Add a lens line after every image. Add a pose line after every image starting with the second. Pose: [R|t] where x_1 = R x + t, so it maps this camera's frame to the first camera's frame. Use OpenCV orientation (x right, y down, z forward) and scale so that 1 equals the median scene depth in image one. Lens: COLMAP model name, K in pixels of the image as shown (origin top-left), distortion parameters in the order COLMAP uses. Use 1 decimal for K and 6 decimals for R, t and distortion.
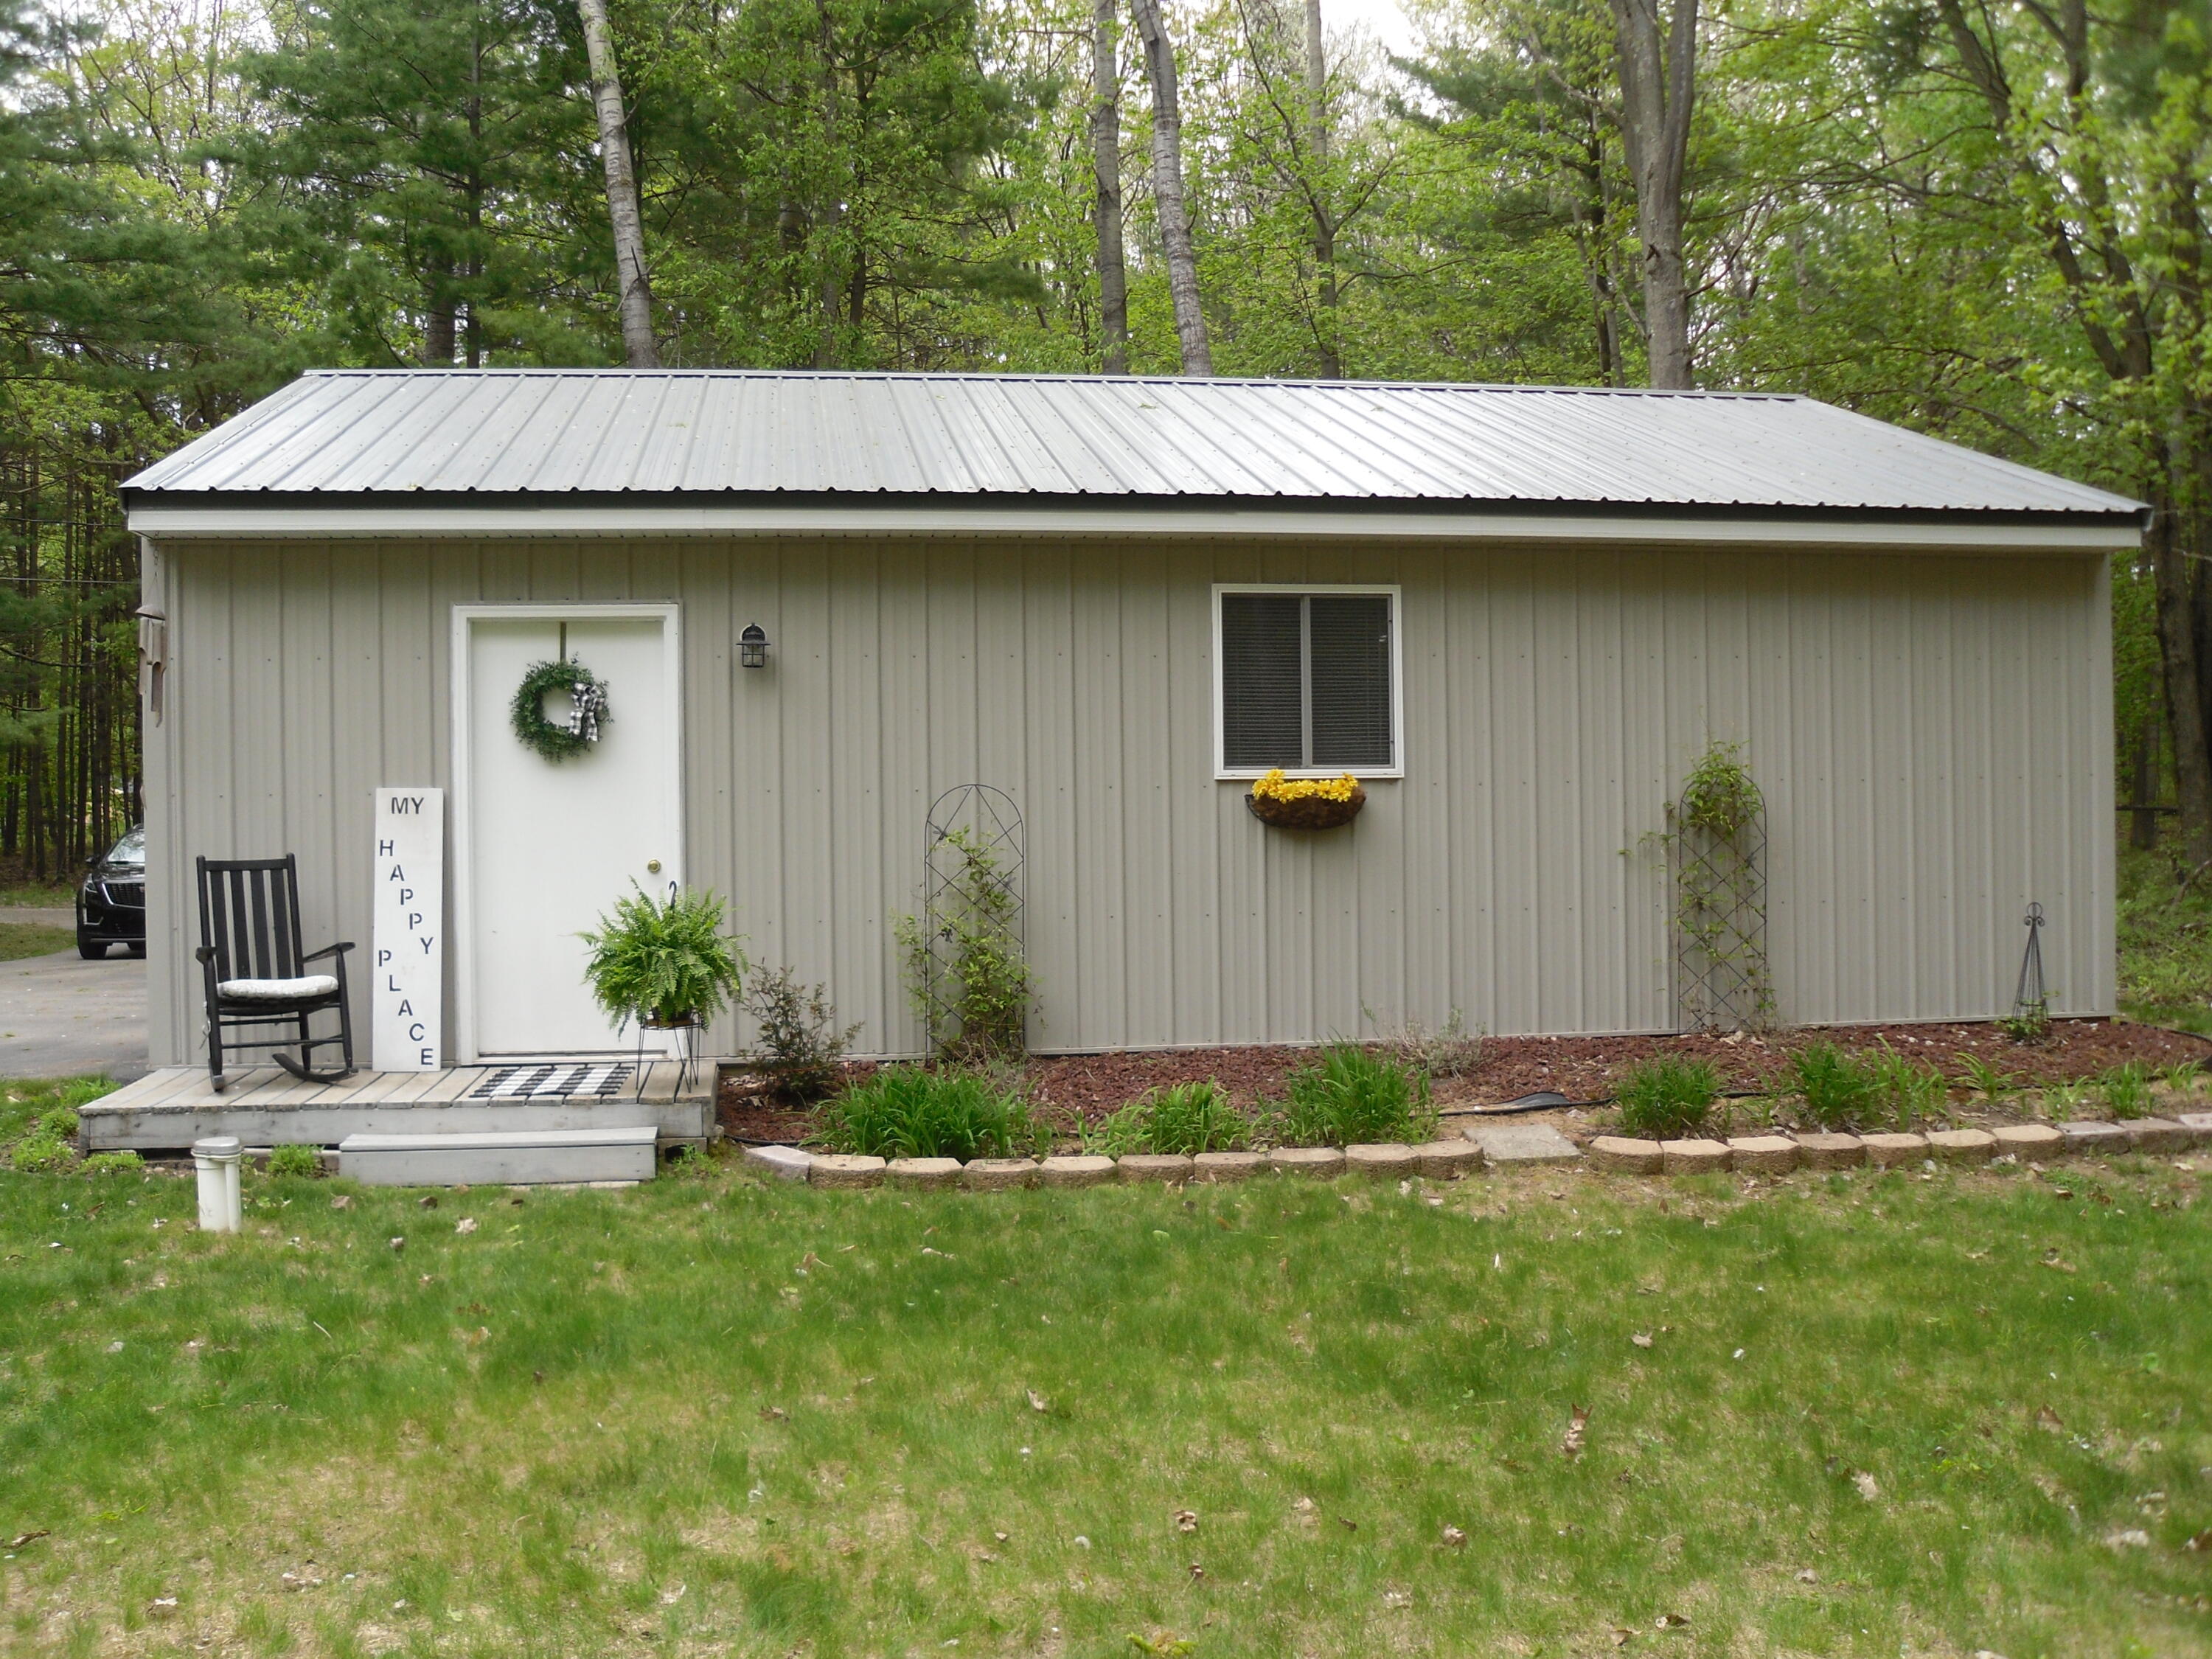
lens RADIAL K [[2185.3, 0, 1106.0], [0, 2185.3, 829.5], [0, 0, 1]] dist [-0.139609, -0.000414]
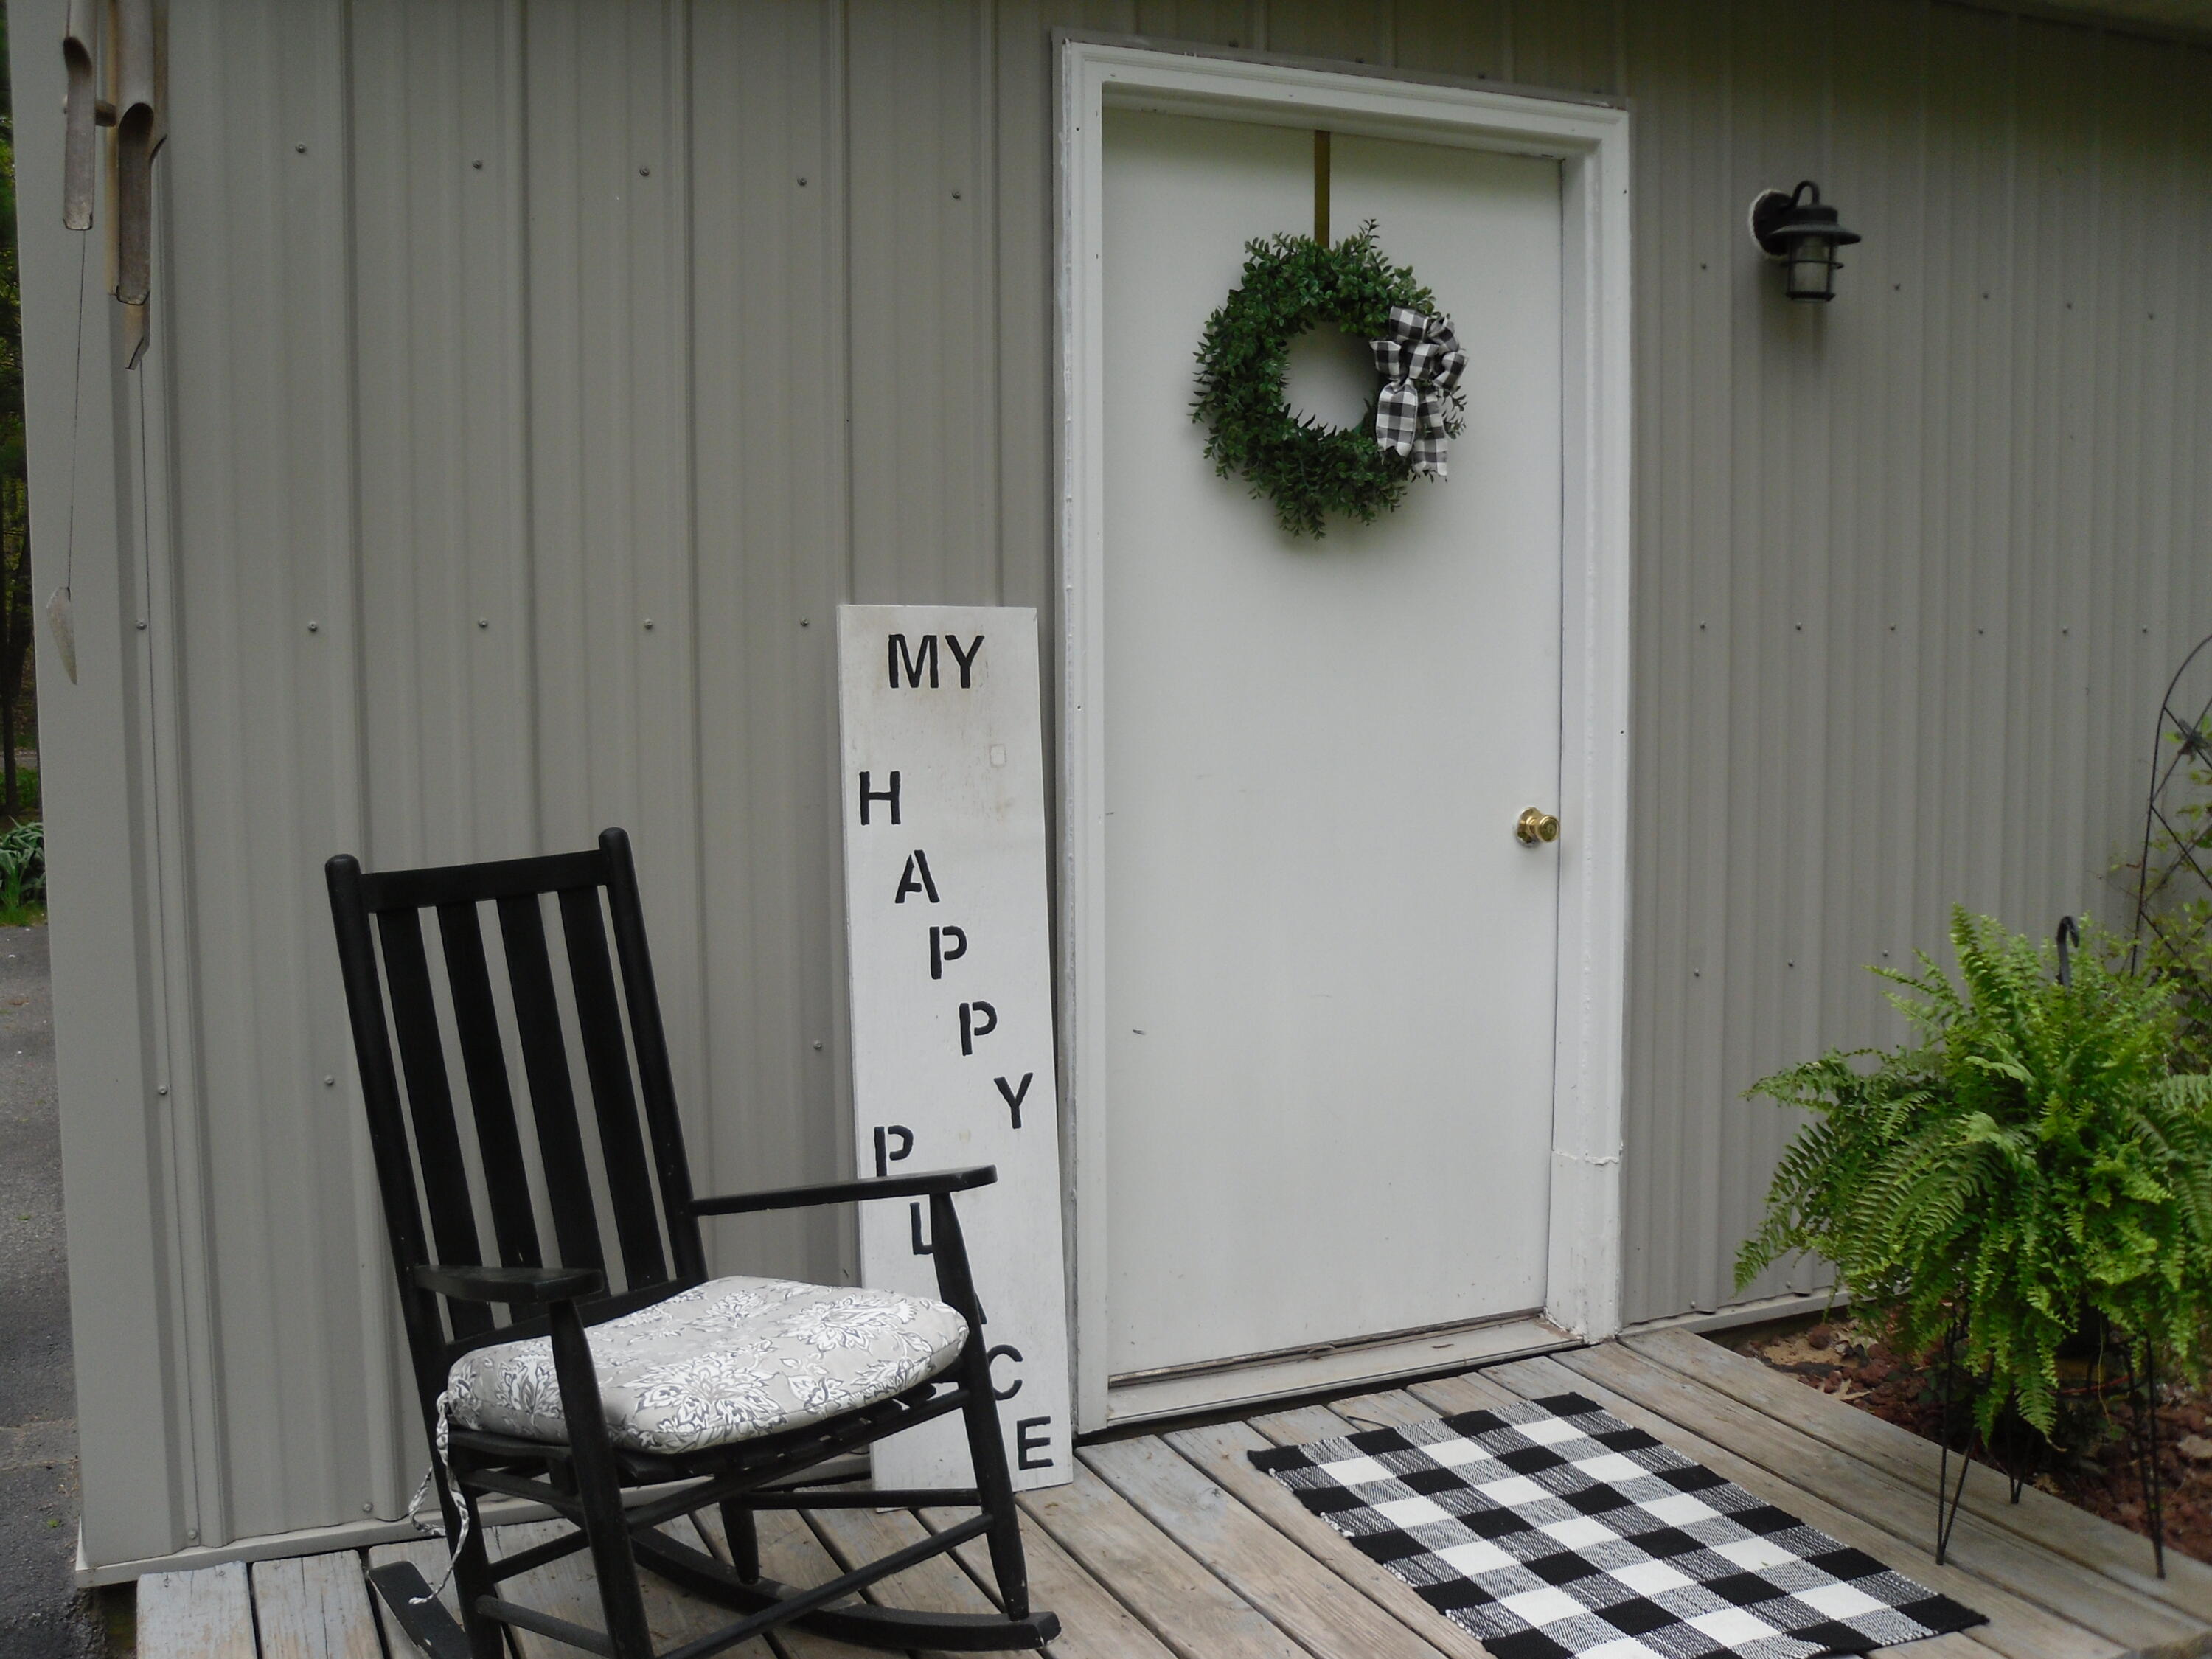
lens RADIAL K [[2345.7, 0, 1106.0], [0, 2345.7, 829.5], [0, 0, 1]] dist [-0.241645, -0.000029]
pose [[0.951993, -0.015812, 0.305711, -0.399131], [-0.014943, 0.995074, 0.098002, -0.020134], [-0.305755, -0.097866, 0.947067, 0.655977]]
